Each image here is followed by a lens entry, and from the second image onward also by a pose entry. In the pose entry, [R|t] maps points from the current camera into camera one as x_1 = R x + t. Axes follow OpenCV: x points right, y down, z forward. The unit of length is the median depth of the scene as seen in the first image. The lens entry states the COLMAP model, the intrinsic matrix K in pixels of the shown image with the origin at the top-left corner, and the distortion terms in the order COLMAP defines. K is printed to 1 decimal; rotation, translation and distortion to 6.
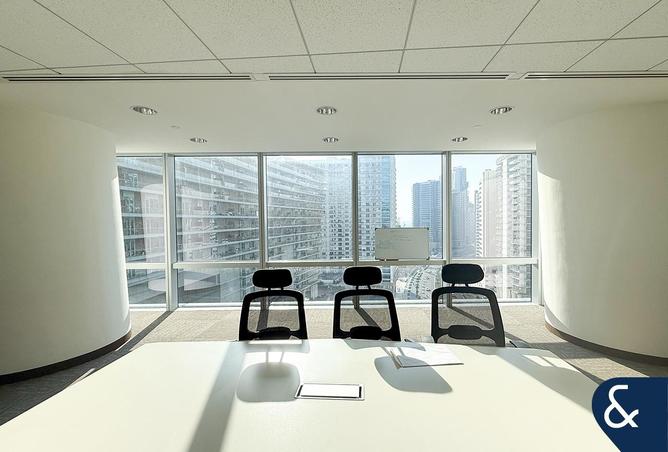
lens RADIAL K [[286.1, 0, 341.7], [0, 286.1, 224.6], [0, 0, 1]] dist [-0.001354, -0.000218]
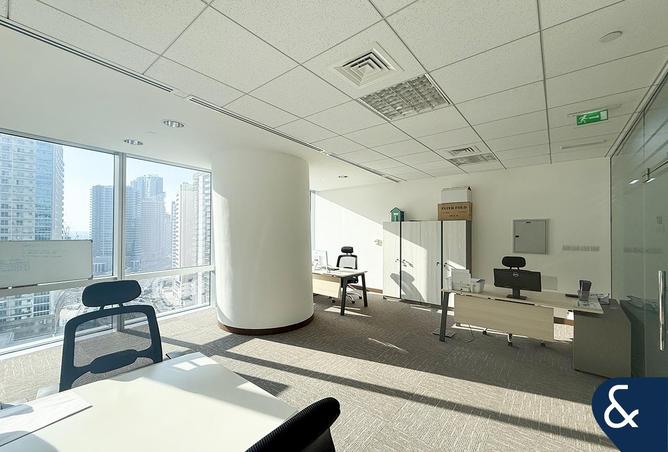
lens RADIAL K [[271.0, 0, 334.0], [0, 271.0, 226.0], [0, 0, 1]] dist [-0.000638, -0.000173]
pose [[0.573291, 0.028687, 0.818849, 0.086361], [0.000161, 0.999383, -0.035125, -0.001446], [-0.819352, 0.020268, 0.572933, -0.011785]]
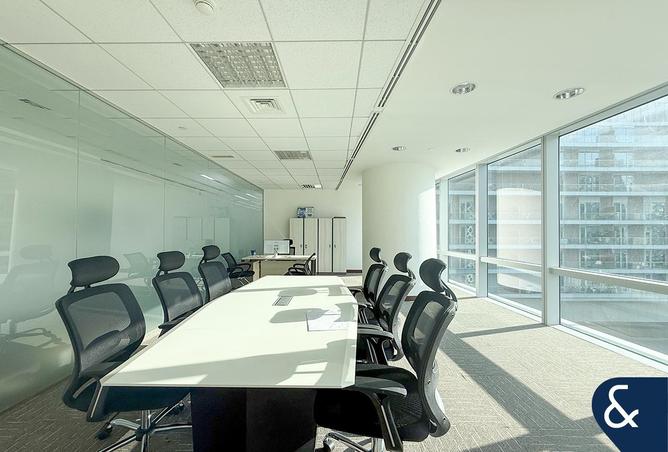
lens RADIAL K [[271.0, 0, 334.0], [0, 271.0, 226.0], [0, 0, 1]] dist [-0.000638, -0.000173]
pose [[0.060973, -0.005932, -0.998122, 0.718188], [-0.022548, 0.999719, -0.007318, 0.048010], [0.997885, 0.022951, 0.060822, 0.506935]]
